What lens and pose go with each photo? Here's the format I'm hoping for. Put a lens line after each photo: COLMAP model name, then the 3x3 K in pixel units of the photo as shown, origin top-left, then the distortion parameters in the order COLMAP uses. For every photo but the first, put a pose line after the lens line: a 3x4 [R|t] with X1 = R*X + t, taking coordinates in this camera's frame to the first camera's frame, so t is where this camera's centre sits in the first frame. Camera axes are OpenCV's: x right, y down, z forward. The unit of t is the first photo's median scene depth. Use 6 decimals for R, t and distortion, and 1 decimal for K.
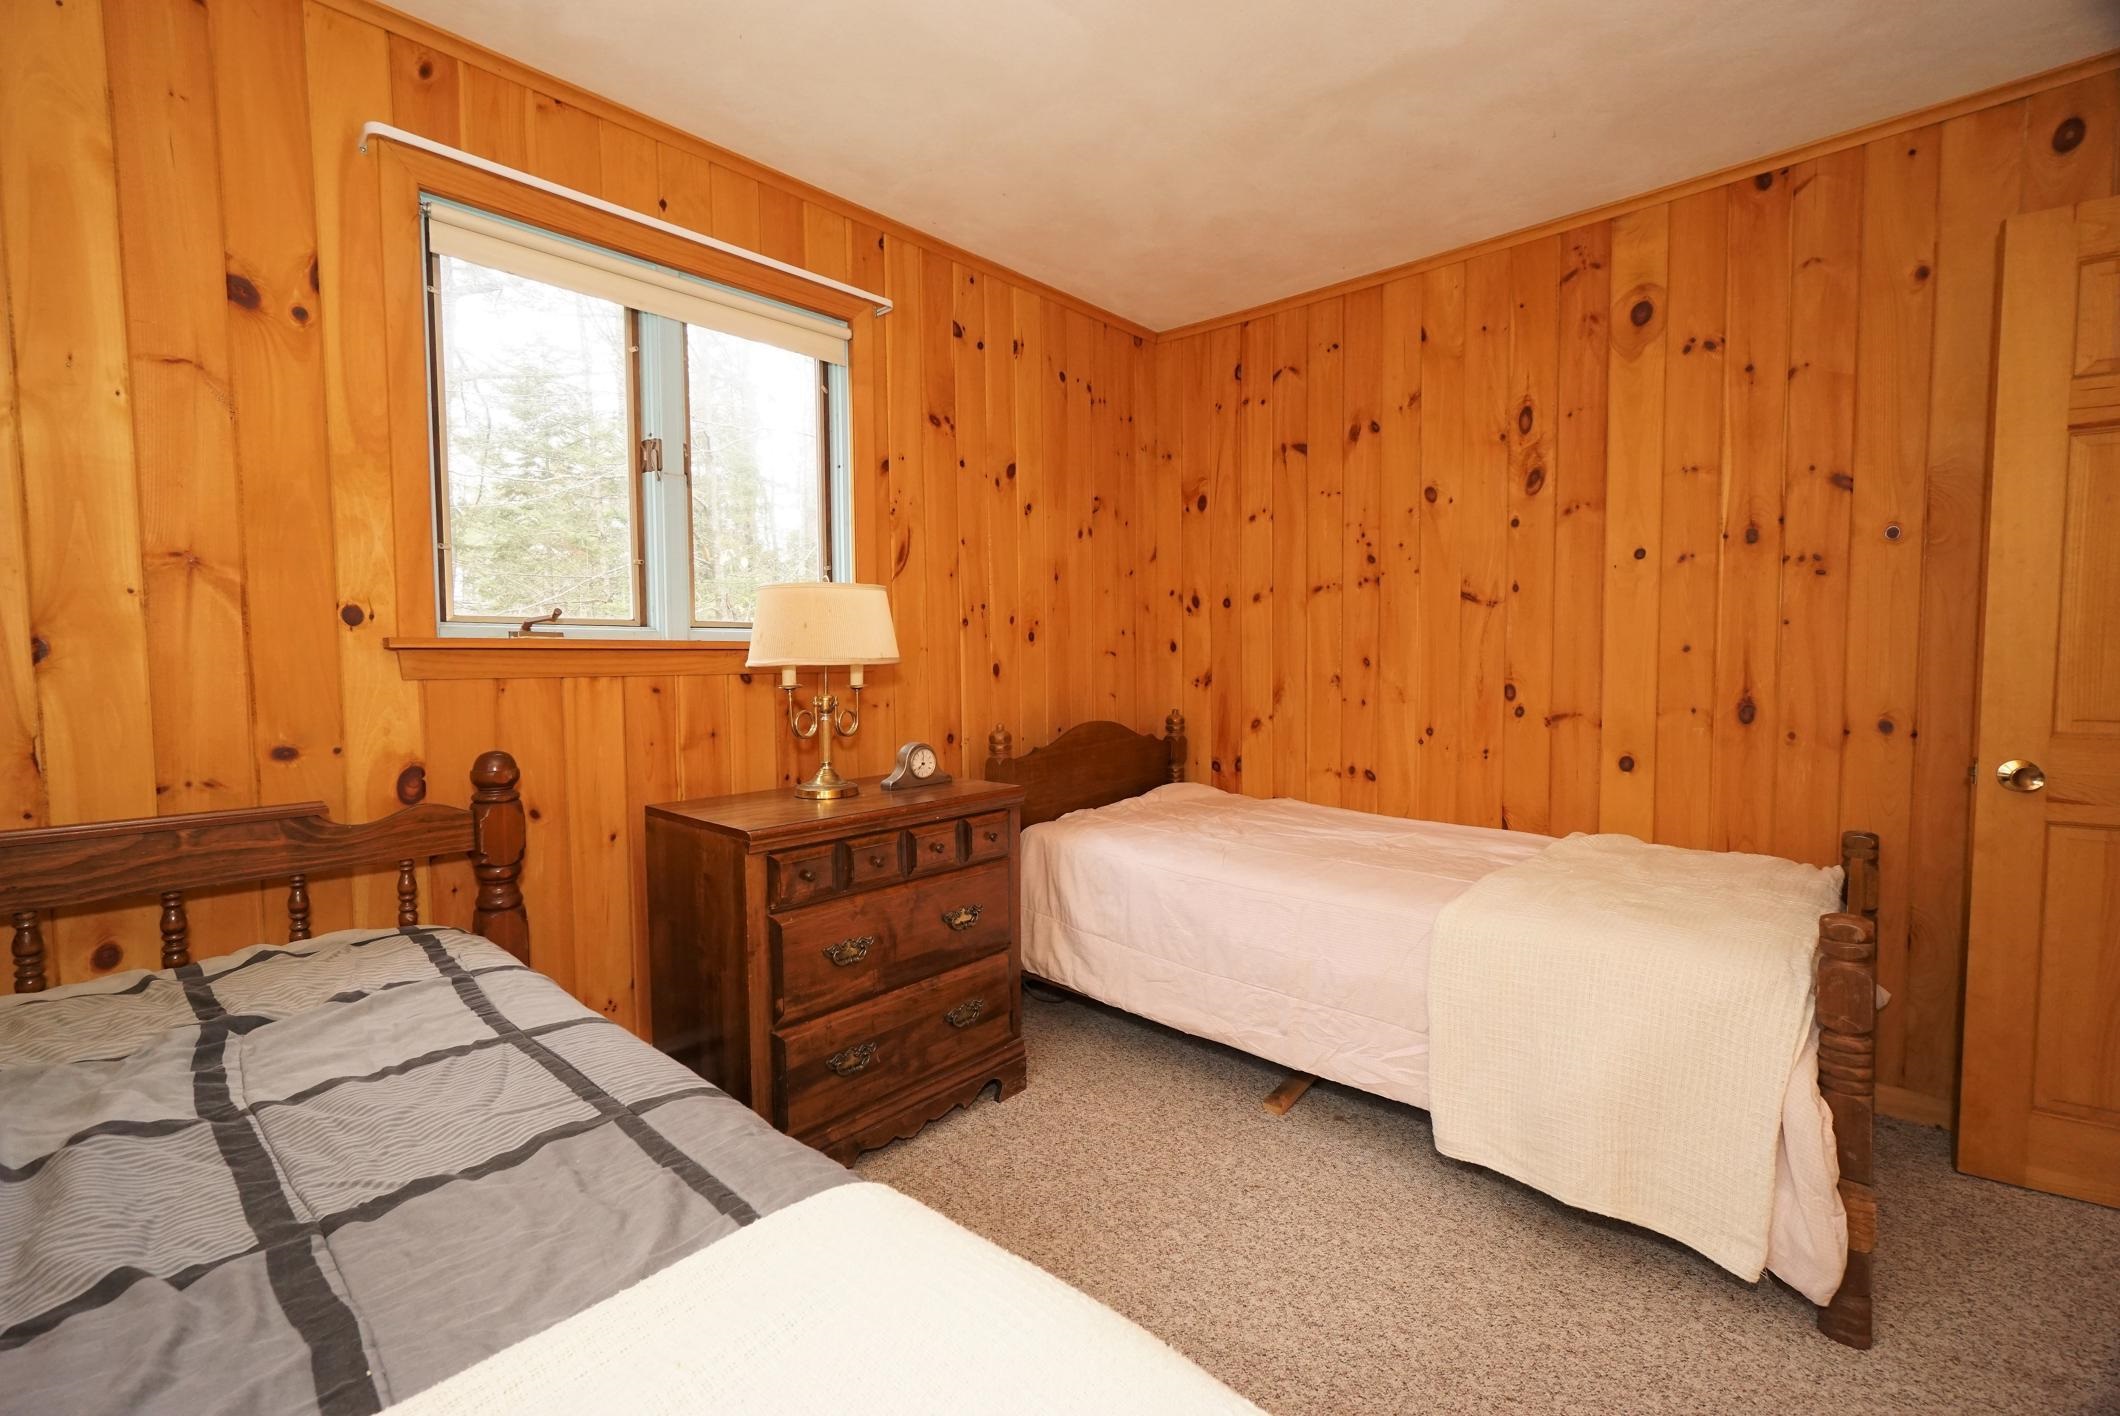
lens RADIAL K [[895.0, 0, 1055.1], [0, 895.0, 705.9], [0, 0, 1]] dist [-0.011481, 0.000271]
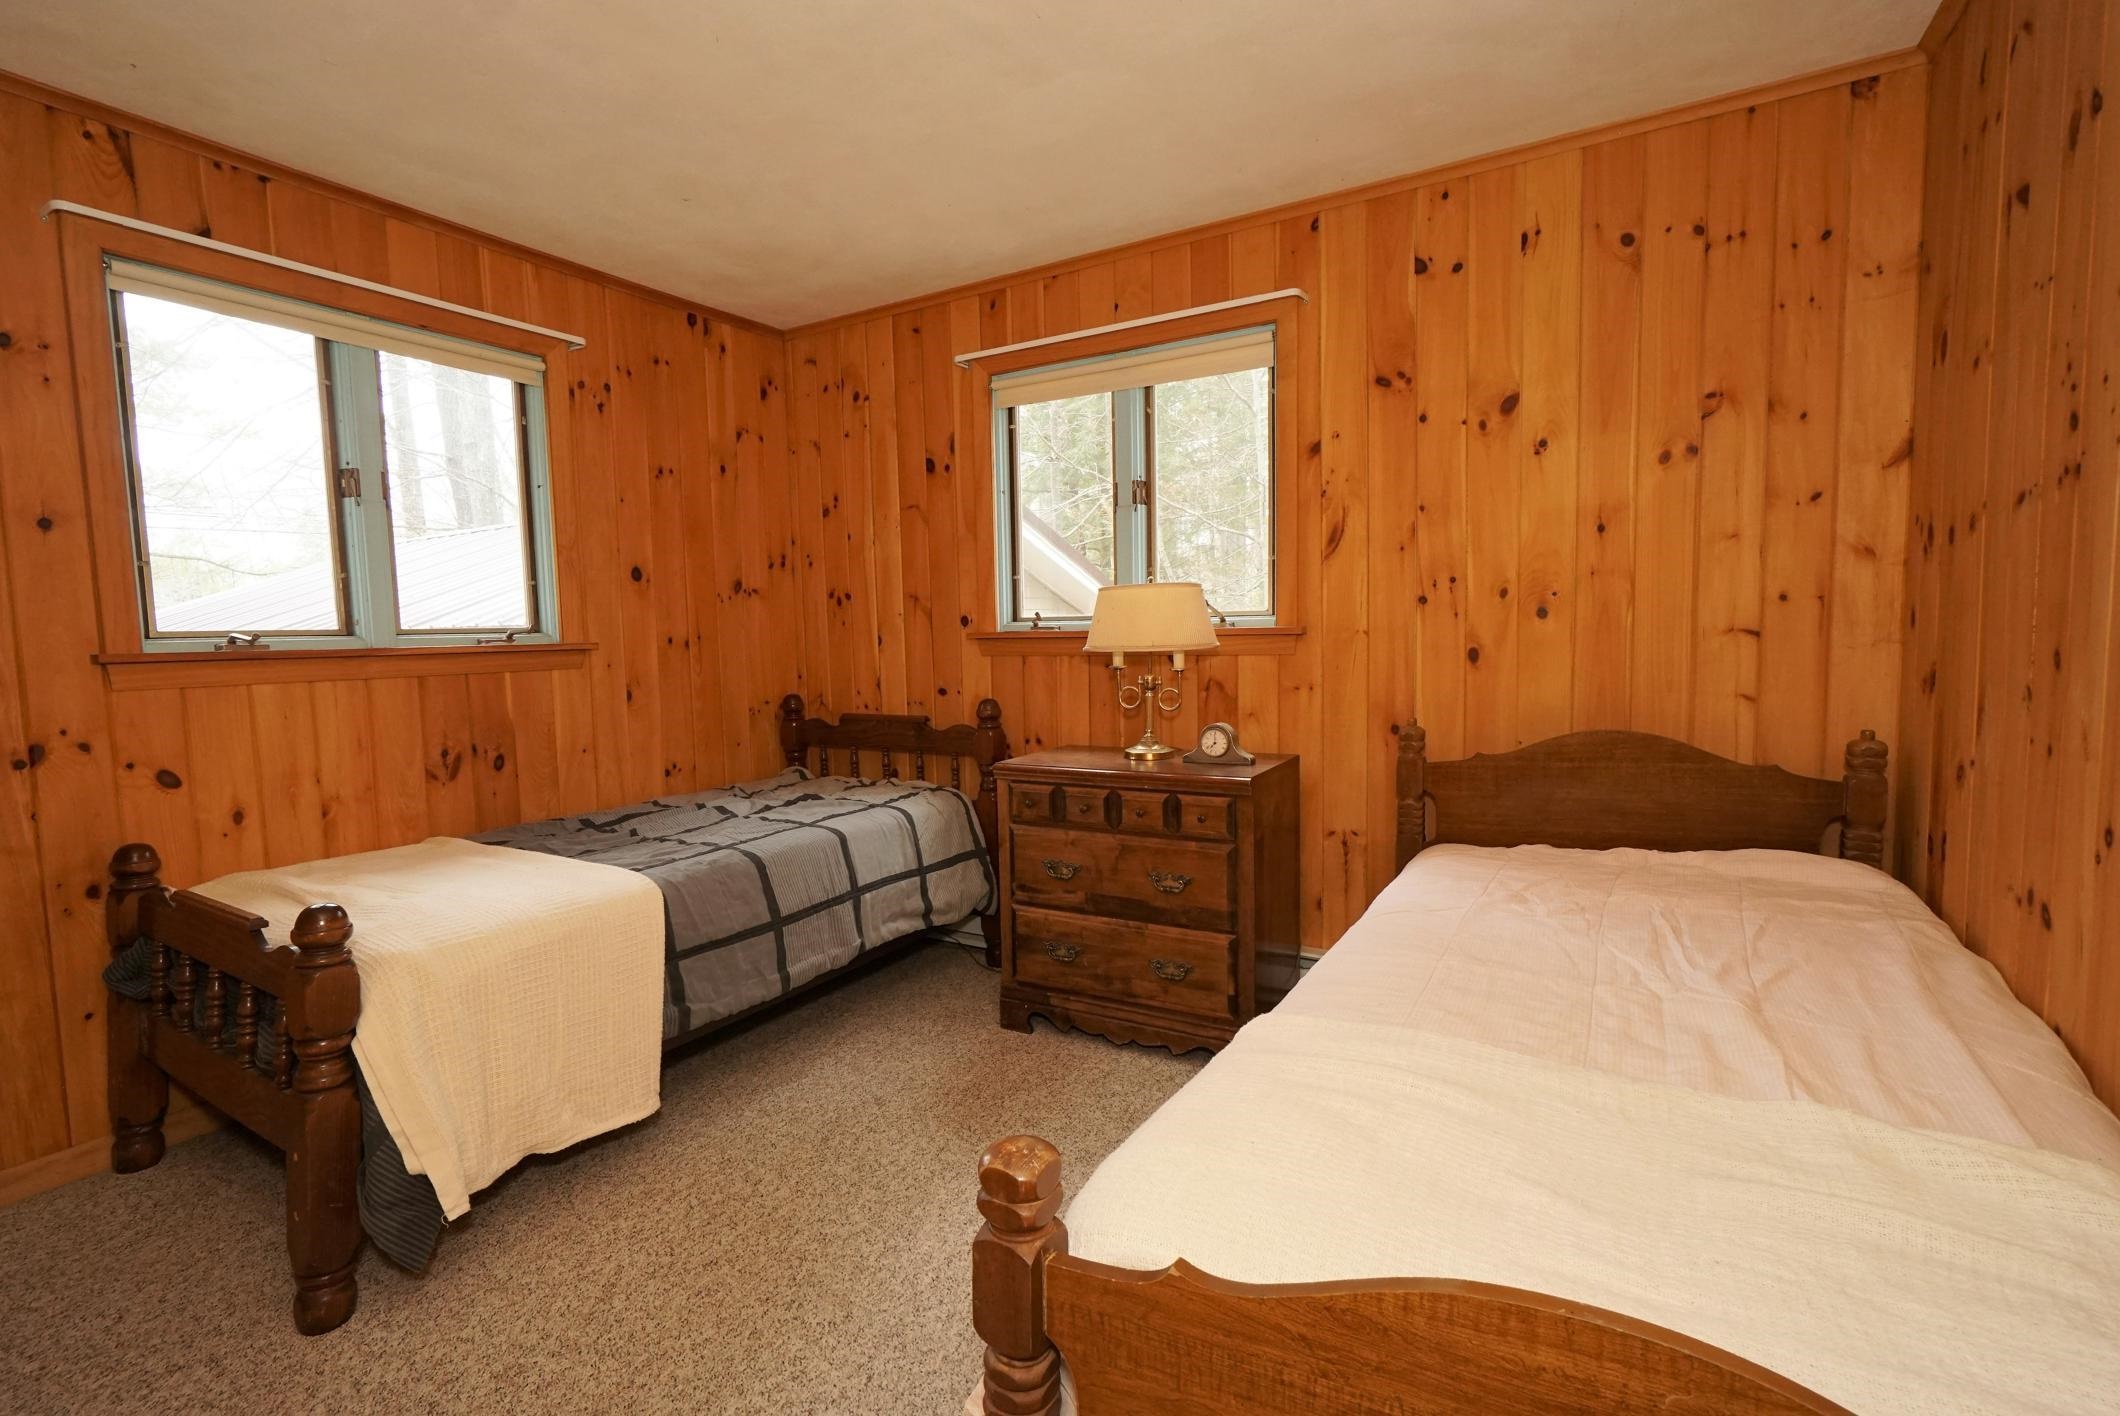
lens RADIAL K [[941.4, 0, 1048.7], [0, 941.4, 706.3], [0, 0, 1]] dist [-0.013358, 0.007868]
pose [[0.217478, 0.081946, -0.972619, 0.962583], [-0.032798, 0.996520, 0.076626, -0.063789], [0.975514, 0.015236, 0.219408, 0.584396]]
